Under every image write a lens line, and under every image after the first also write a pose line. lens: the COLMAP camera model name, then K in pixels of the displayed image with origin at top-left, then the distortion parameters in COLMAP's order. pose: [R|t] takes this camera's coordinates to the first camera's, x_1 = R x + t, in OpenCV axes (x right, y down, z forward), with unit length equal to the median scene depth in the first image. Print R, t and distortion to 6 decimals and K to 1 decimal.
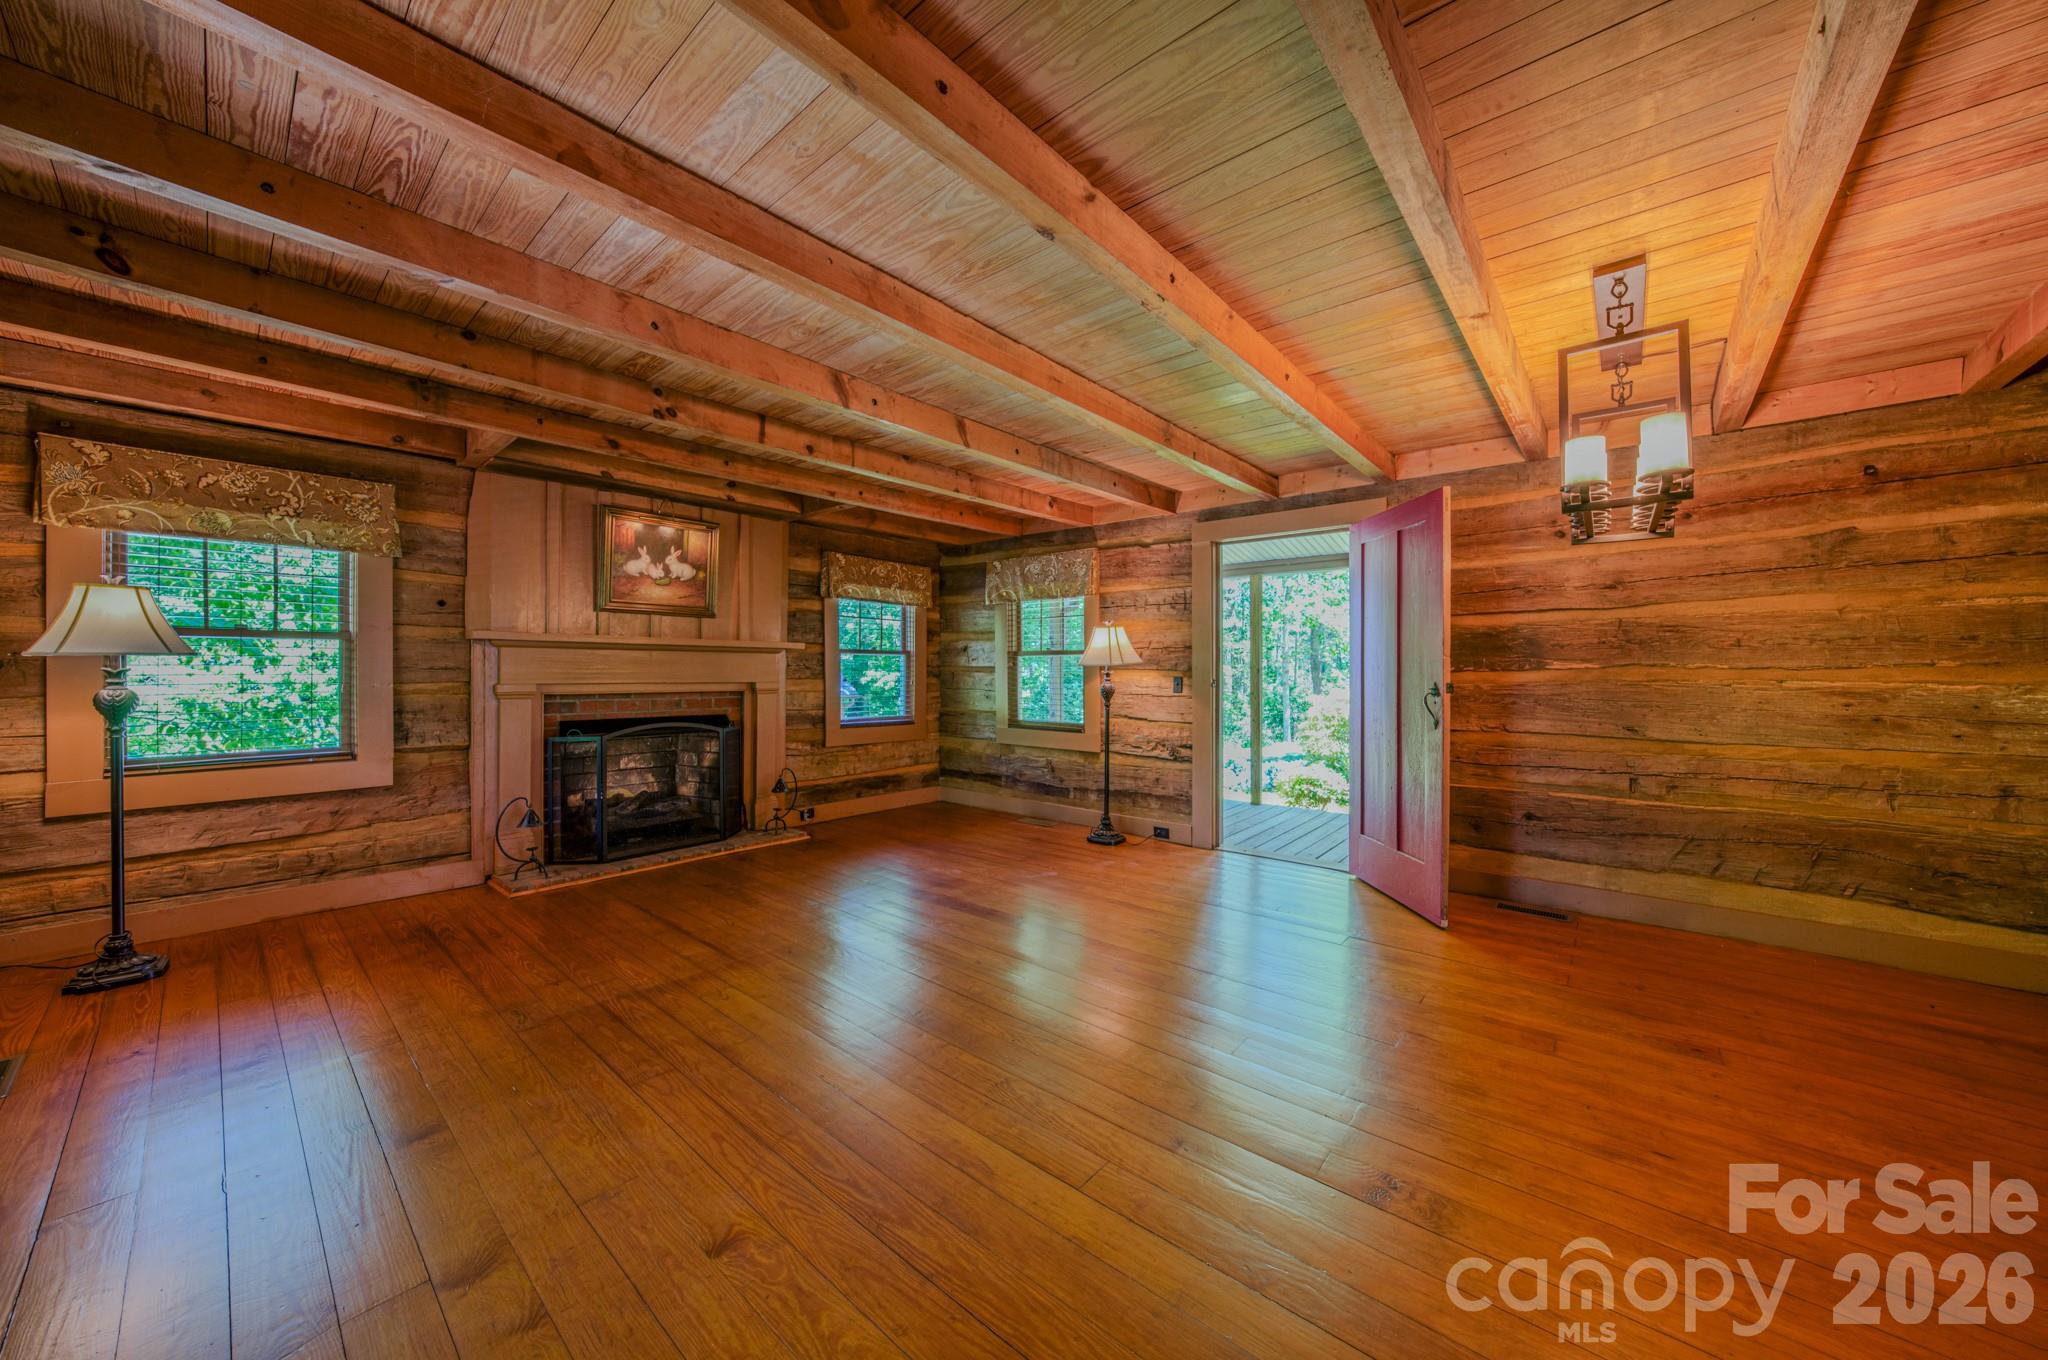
lens RADIAL K [[711.0, 0, 1025.5], [0, 711.0, 674.8], [0, 0, 1]] dist [-0.028918, 0.006484]
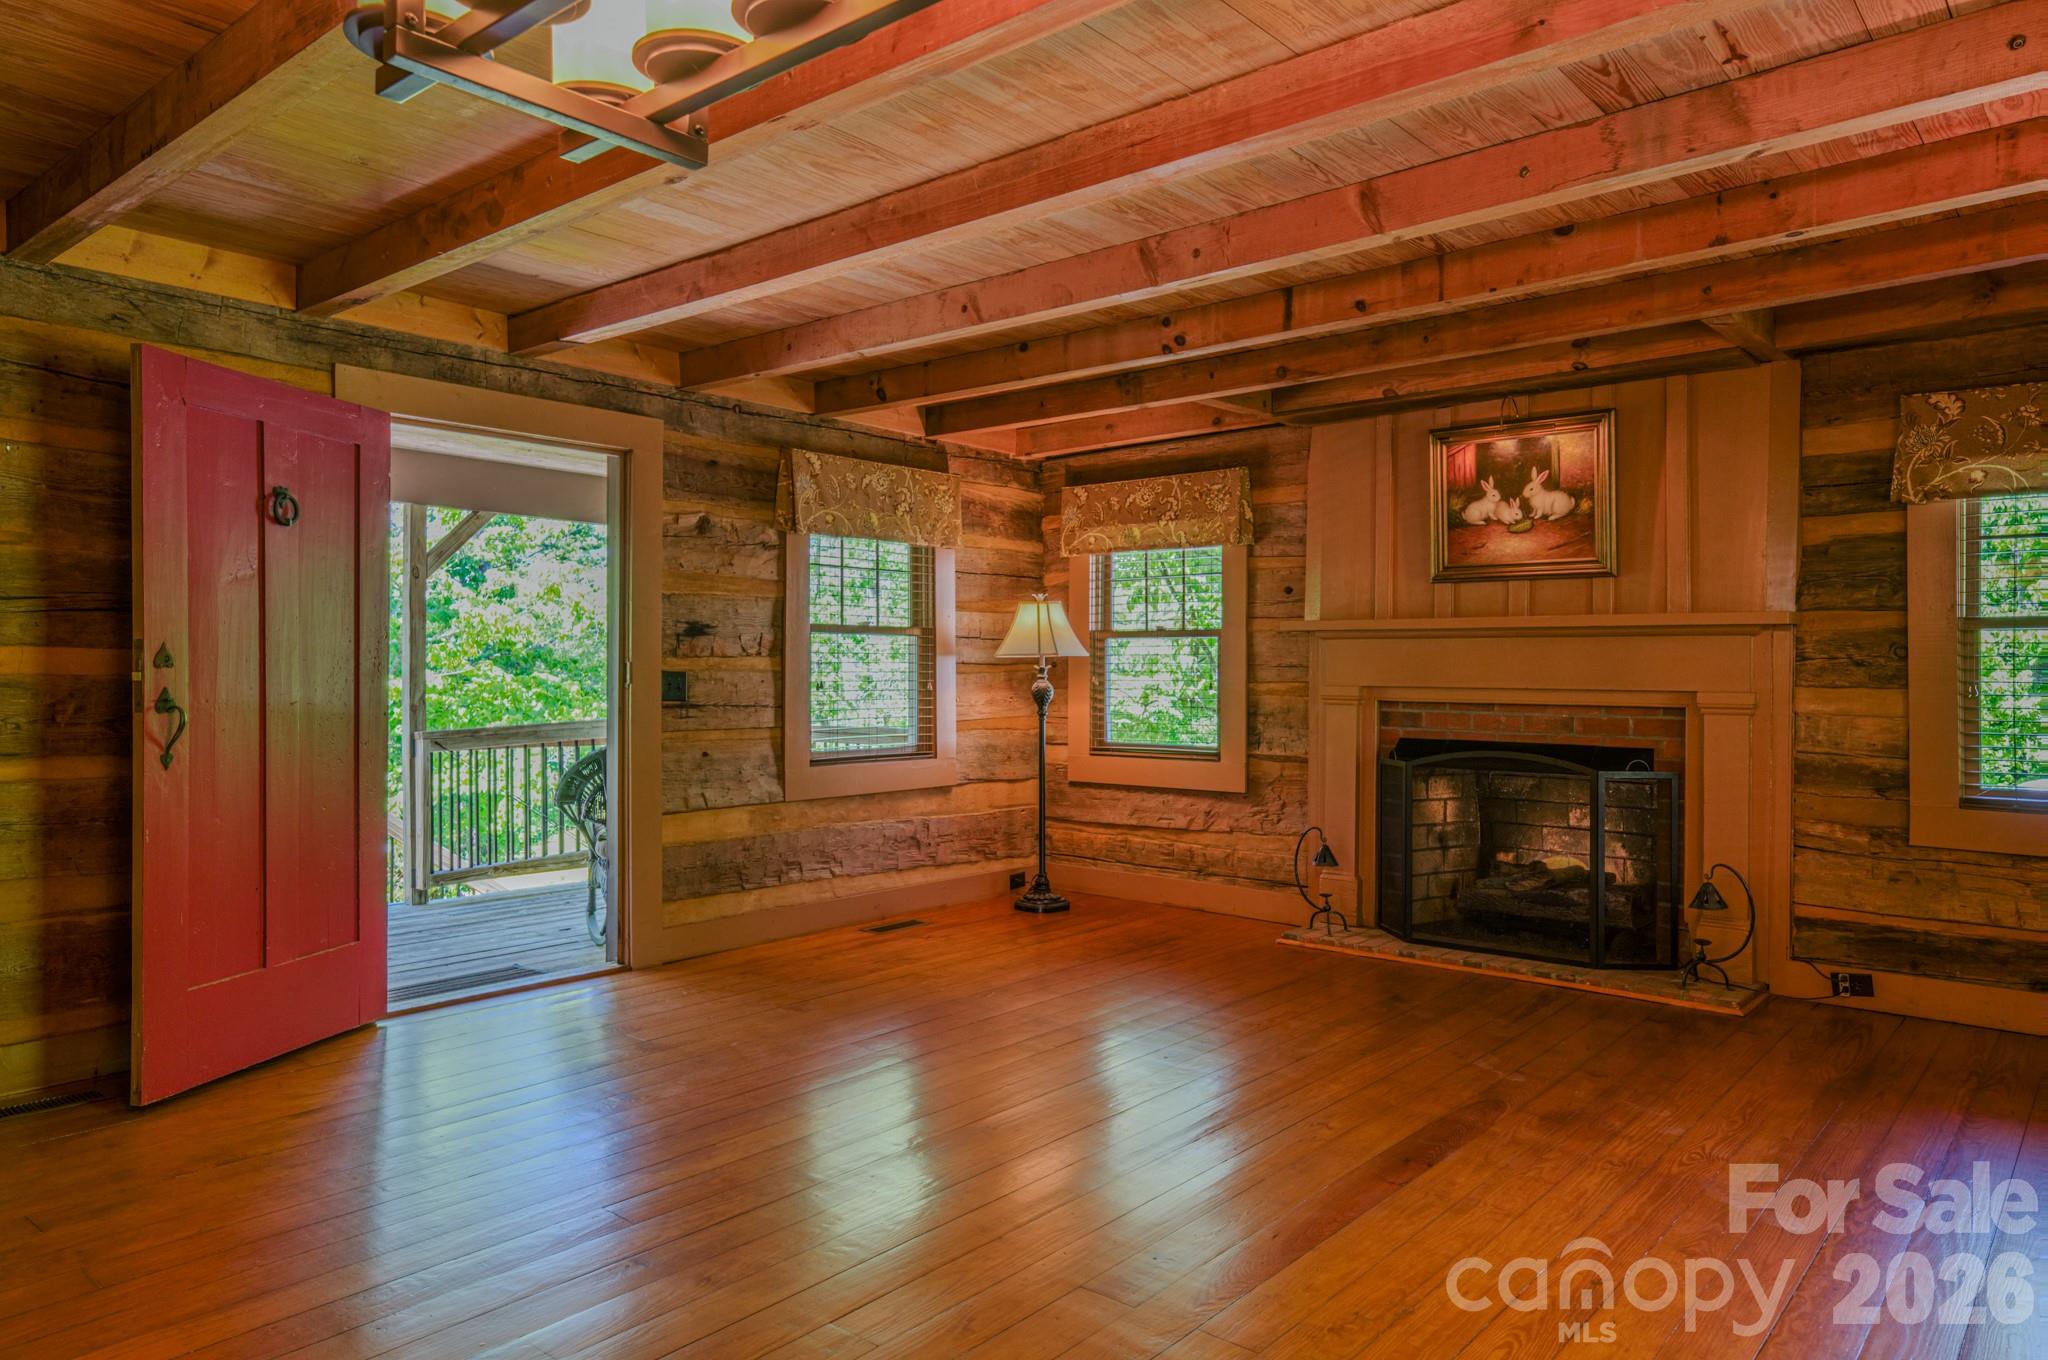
lens RADIAL K [[1345.8, 0, 1020.3], [0, 1345.8, 674.1], [0, 0, 1]] dist [0.029733, 0.000572]
pose [[-0.008730, 0.000971, -0.999961, 0.747555], [-0.010834, 0.999941, 0.001066, 0.002410], [0.999903, 0.010843, -0.008719, 0.615138]]
